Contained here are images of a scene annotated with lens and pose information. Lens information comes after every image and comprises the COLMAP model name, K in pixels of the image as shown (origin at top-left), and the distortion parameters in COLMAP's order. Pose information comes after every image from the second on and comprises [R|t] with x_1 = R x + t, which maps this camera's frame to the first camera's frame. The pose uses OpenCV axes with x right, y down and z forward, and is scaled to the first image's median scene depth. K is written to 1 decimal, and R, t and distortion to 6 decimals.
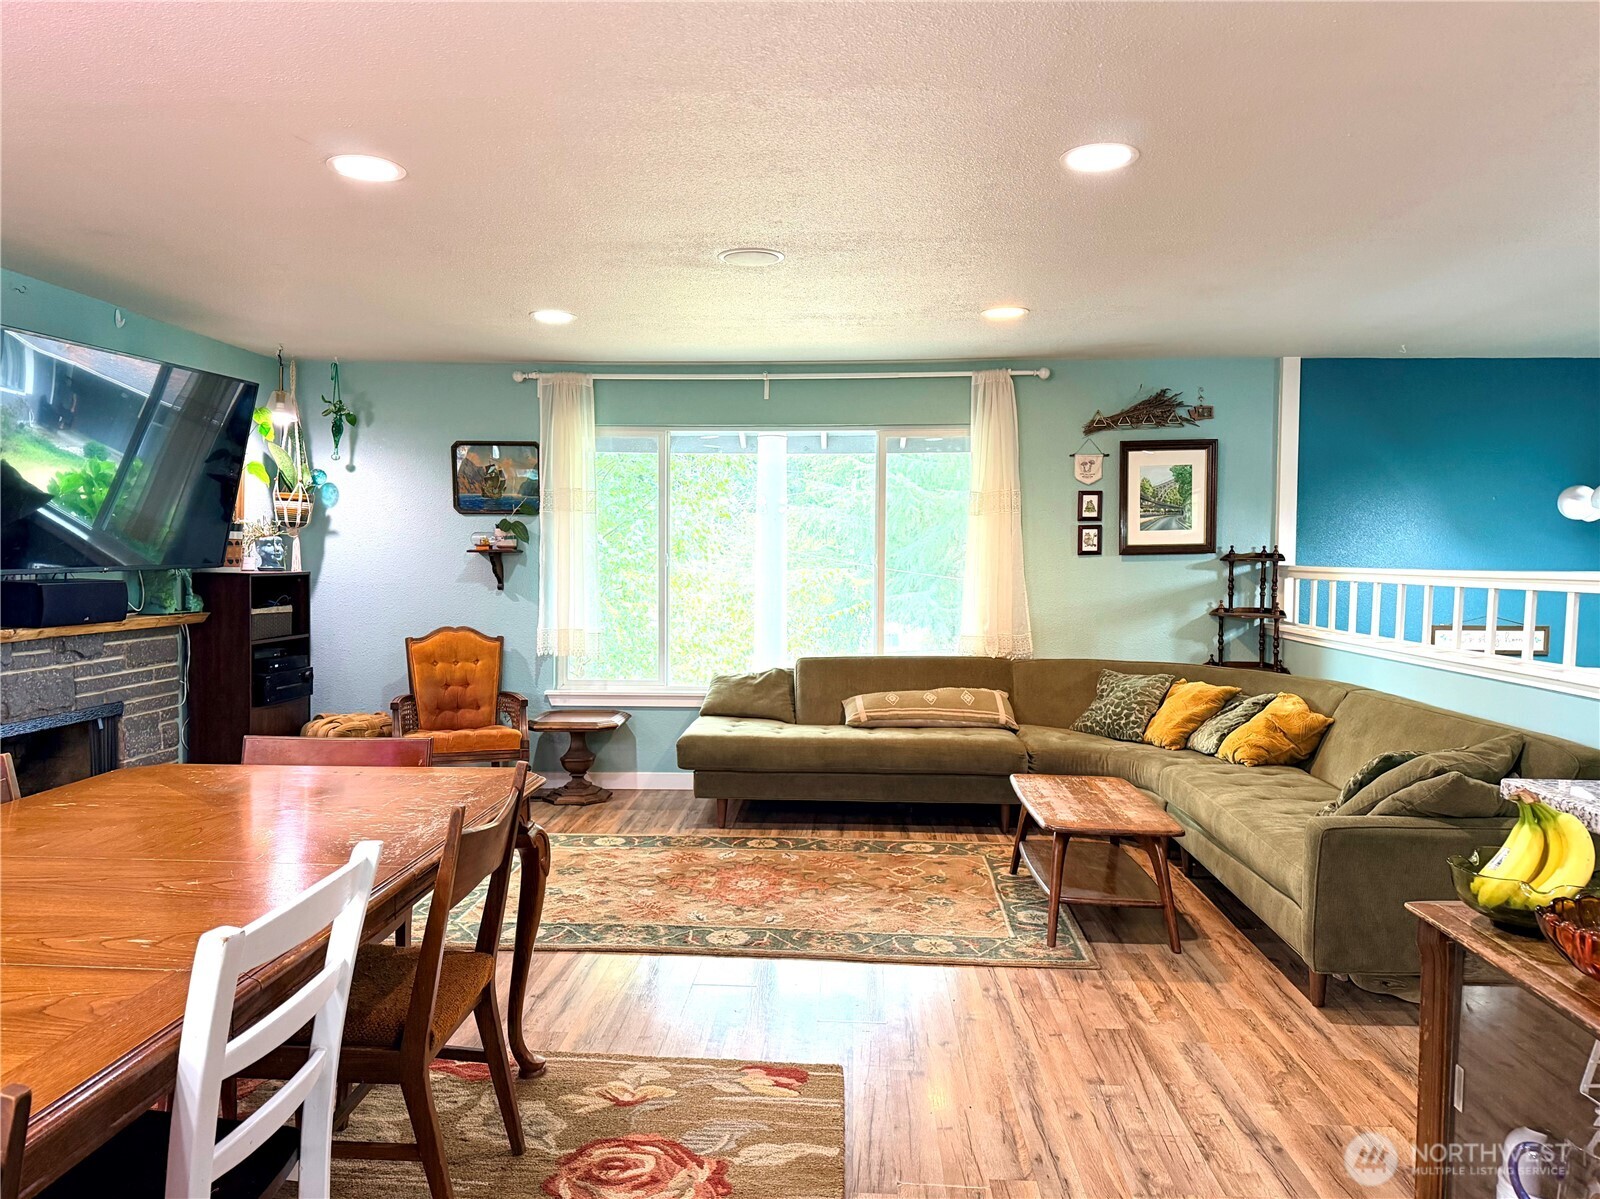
lens RADIAL K [[1156.0, 0, 791.4], [0, 1156.0, 606.8], [0, 0, 1]] dist [0.103331, -0.162493]
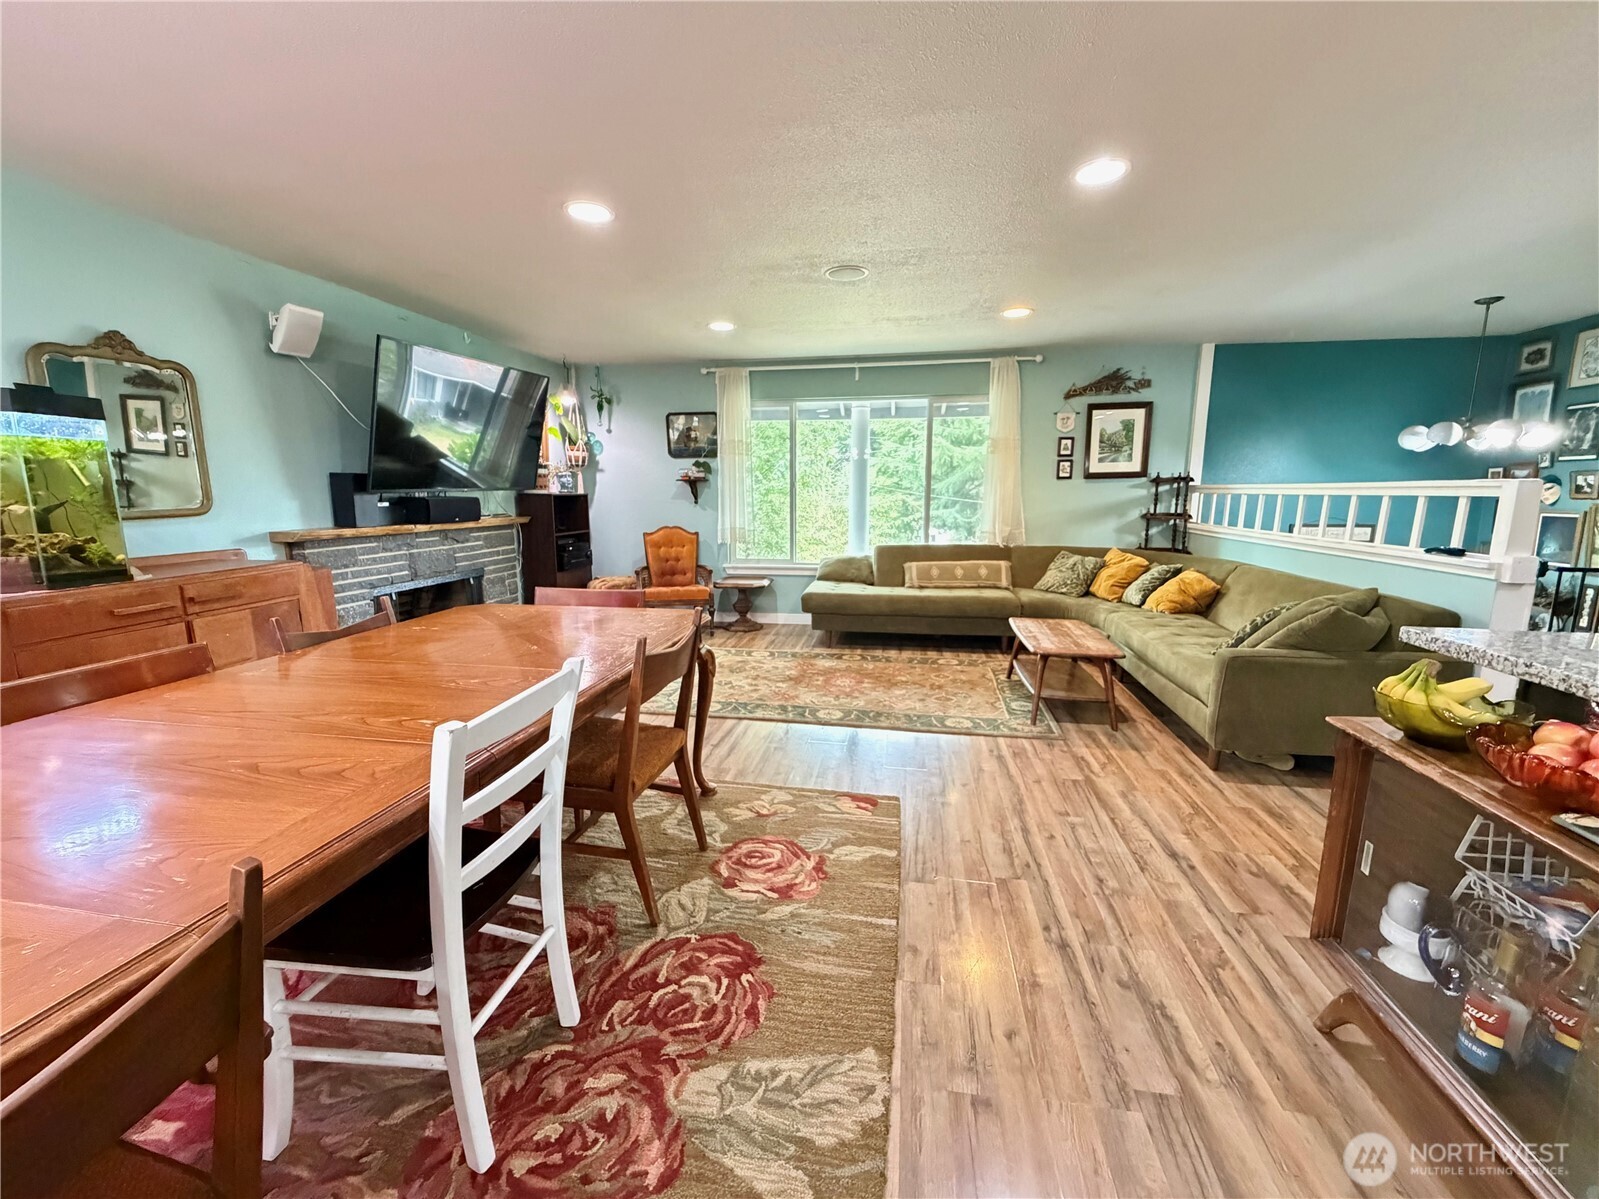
lens RADIAL K [[658.3, 0, 806.2], [0, 658.3, 599.7], [0, 0, 1]] dist [-0.001485, -0.000128]
pose [[0.995038, 0.011091, -0.098872, 0.002025], [0.000852, 0.992780, 0.119942, 0.013360], [0.099489, -0.119431, 0.987845, 0.100385]]
